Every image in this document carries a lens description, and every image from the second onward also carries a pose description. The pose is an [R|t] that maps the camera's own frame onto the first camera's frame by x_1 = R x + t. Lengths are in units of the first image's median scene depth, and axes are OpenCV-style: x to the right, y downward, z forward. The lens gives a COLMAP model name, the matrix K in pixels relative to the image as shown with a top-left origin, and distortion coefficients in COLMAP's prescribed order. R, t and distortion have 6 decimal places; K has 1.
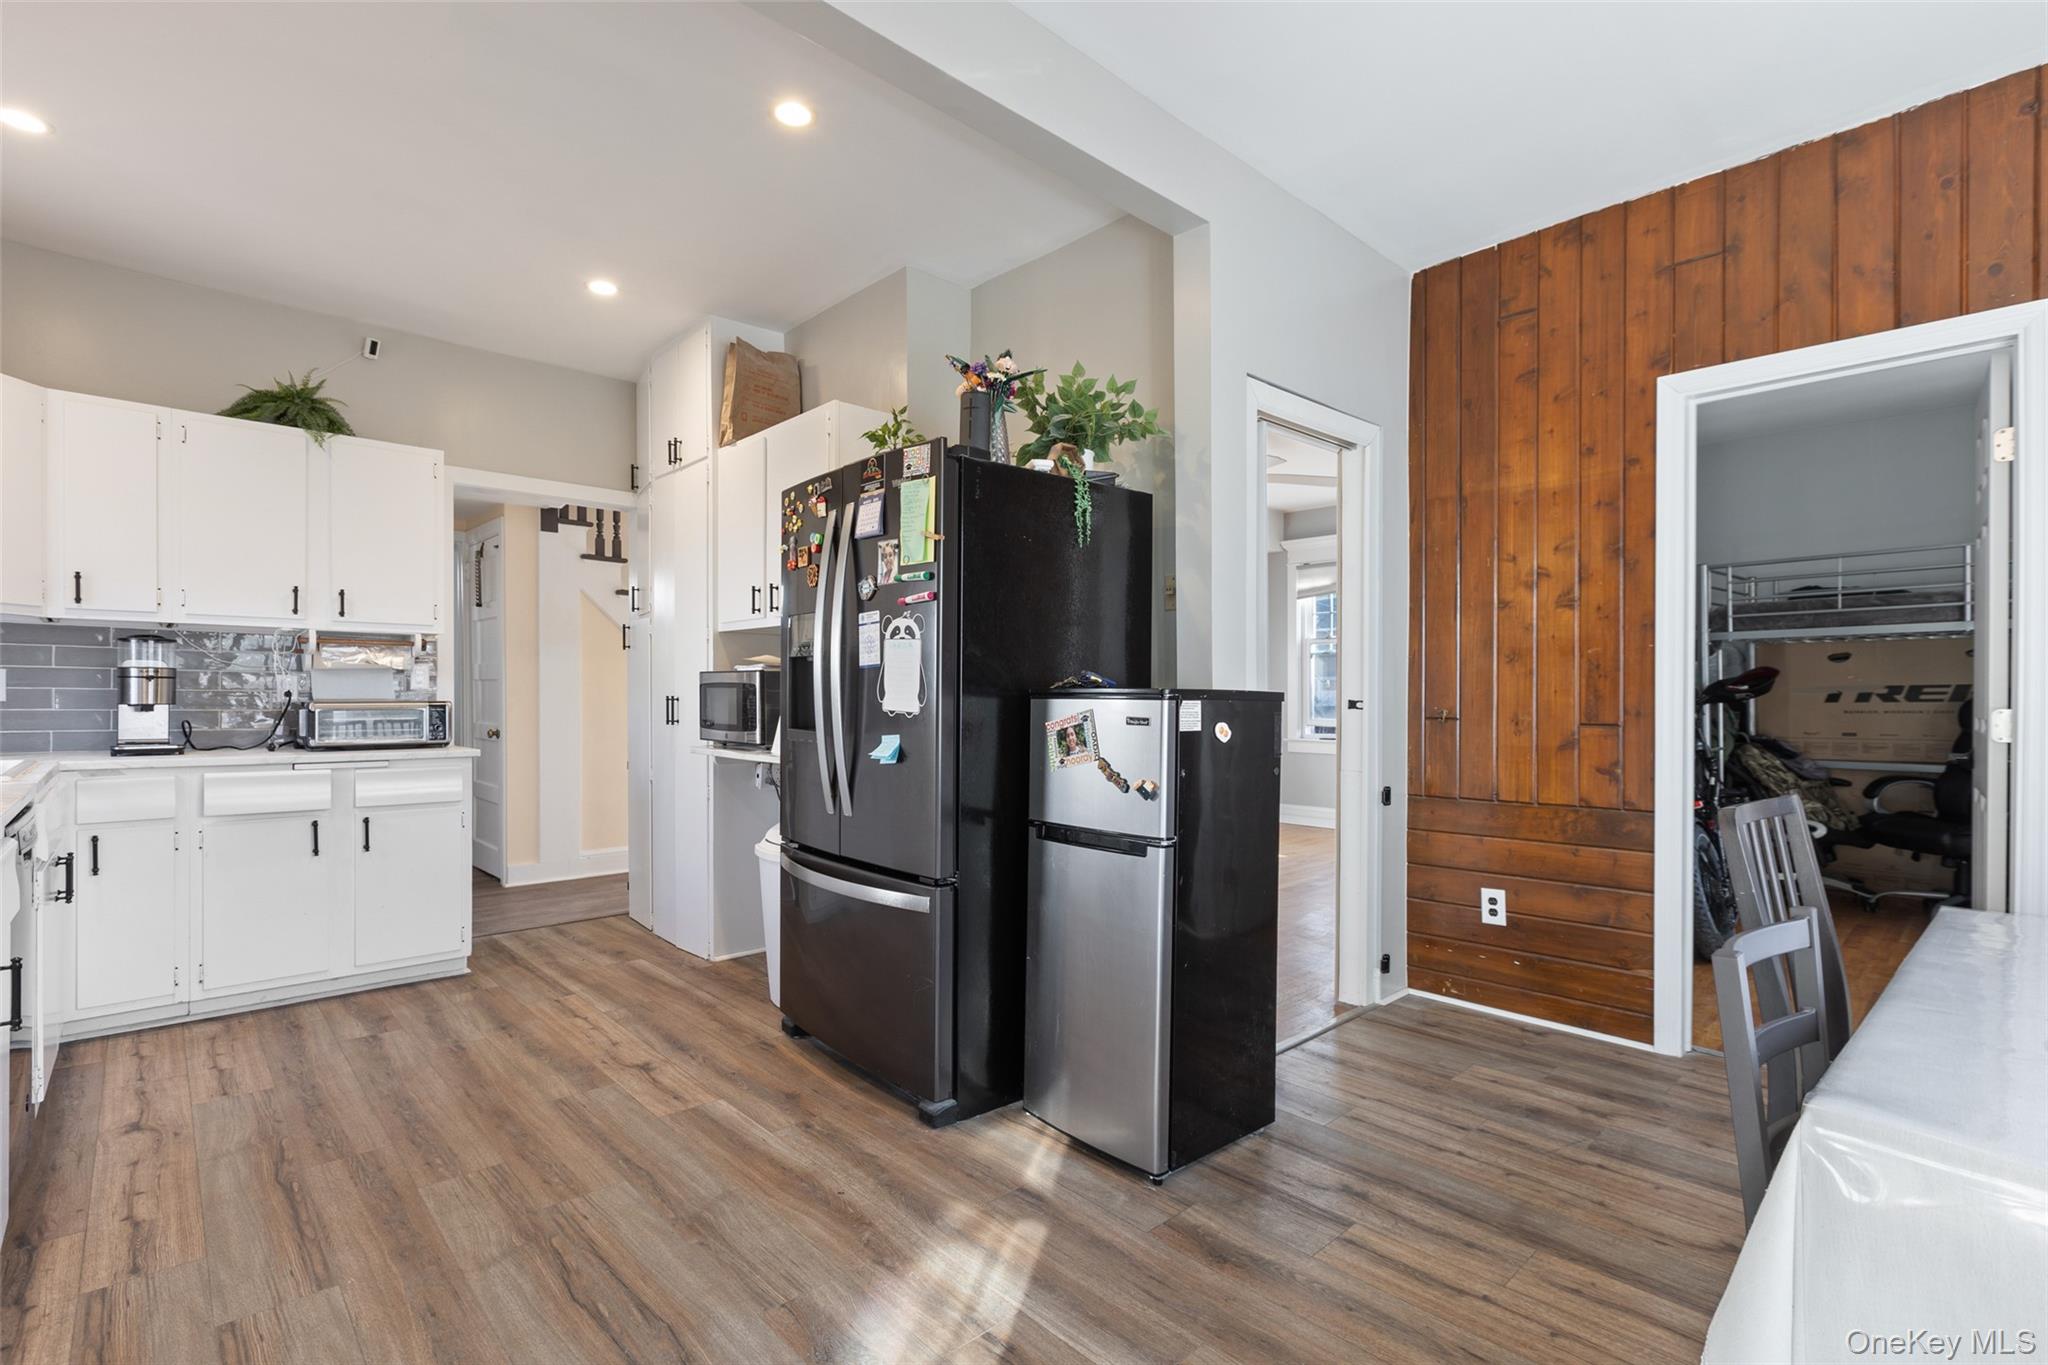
lens RADIAL K [[948.4, 0, 1013.2], [0, 948.4, 696.2], [0, 0, 1]] dist [-0.000806, 0.001796]
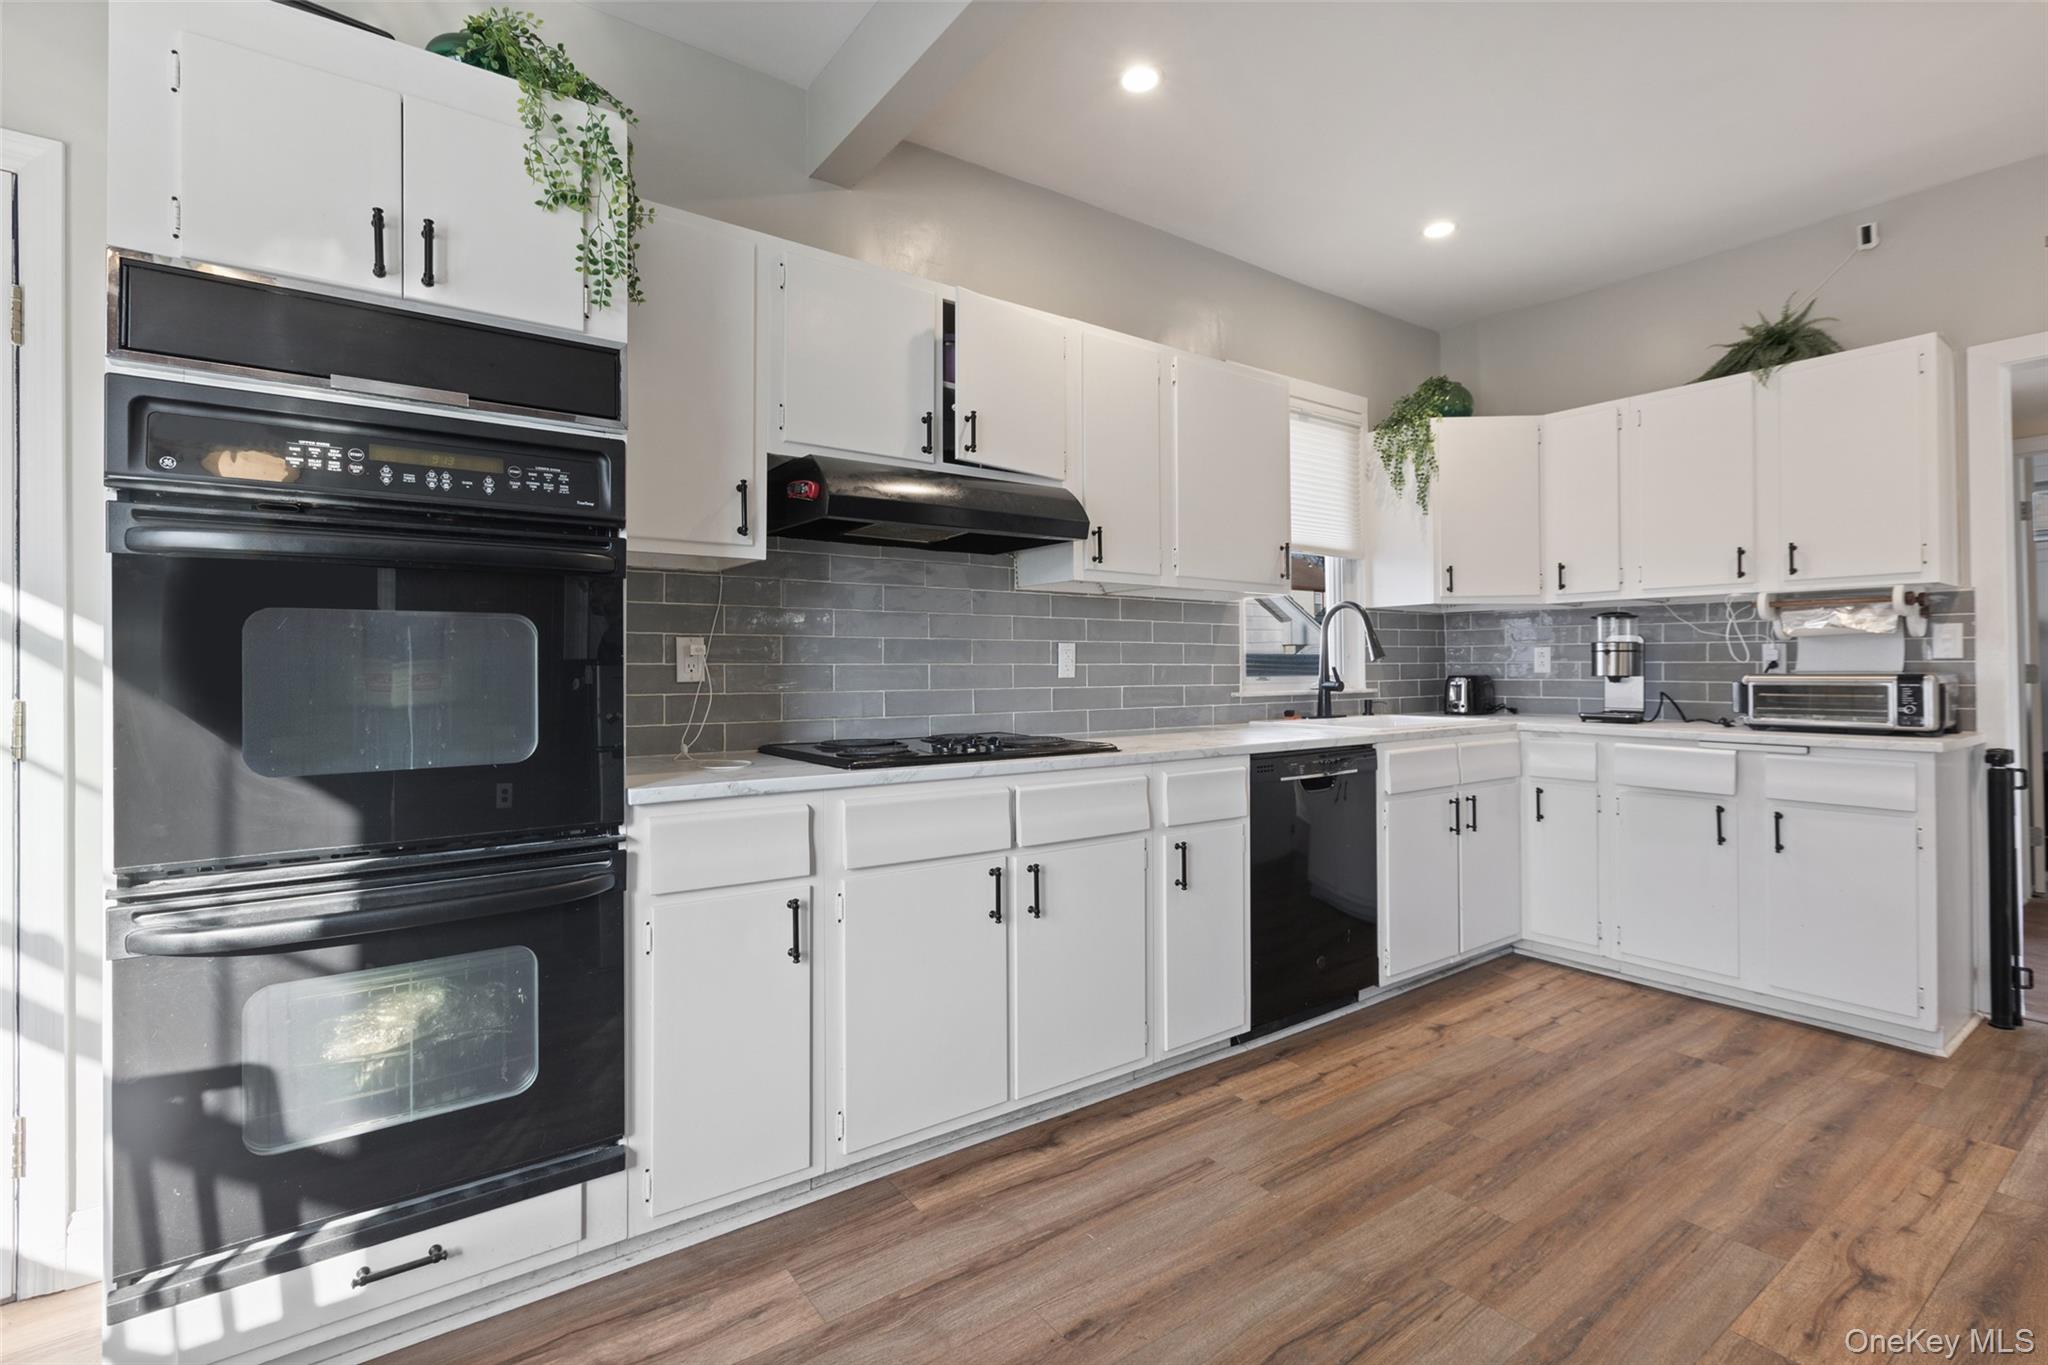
lens RADIAL K [[933.9, 0, 1017.0], [0, 933.9, 658.8], [0, 0, 1]] dist [0.001410, -0.000372]
pose [[-0.120883, -0.011687, -0.992598, 0.244514], [0.005347, 0.999909, -0.012425, -0.001716], [0.992652, -0.006810, -0.120810, 0.469420]]
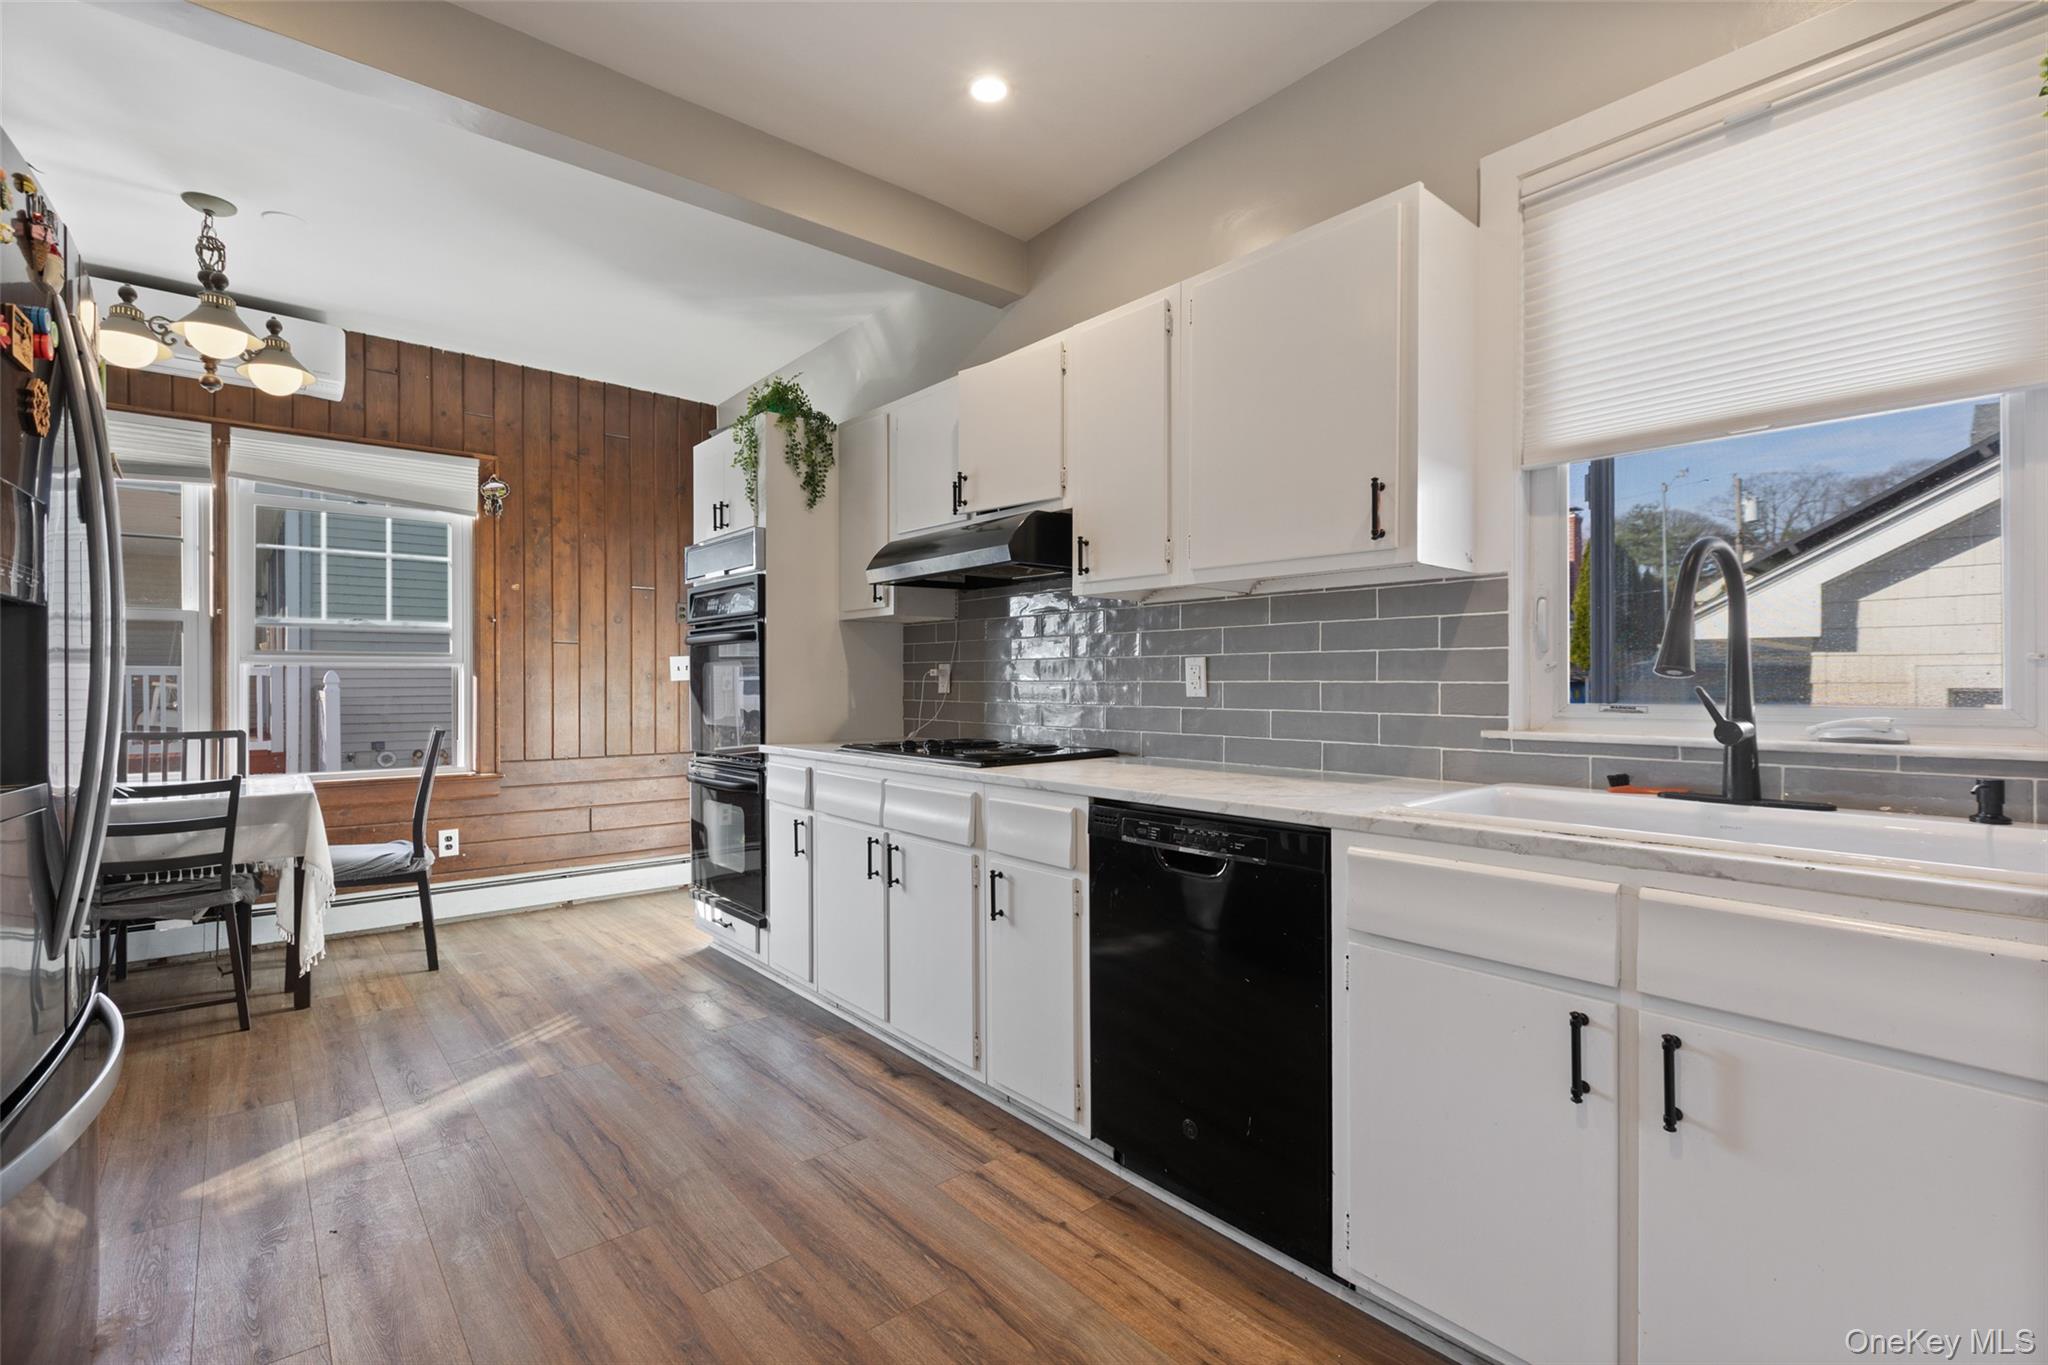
lens RADIAL K [[921.1, 0, 1011.9], [0, 921.1, 679.9], [0, 0, 1]] dist [-0.000070, -0.000001]
pose [[-0.999200, 0.000756, 0.039991, -0.579463], [0.000672, 0.999998, -0.002130, -0.007586], [-0.039992, -0.002101, -0.999198, 1.232871]]
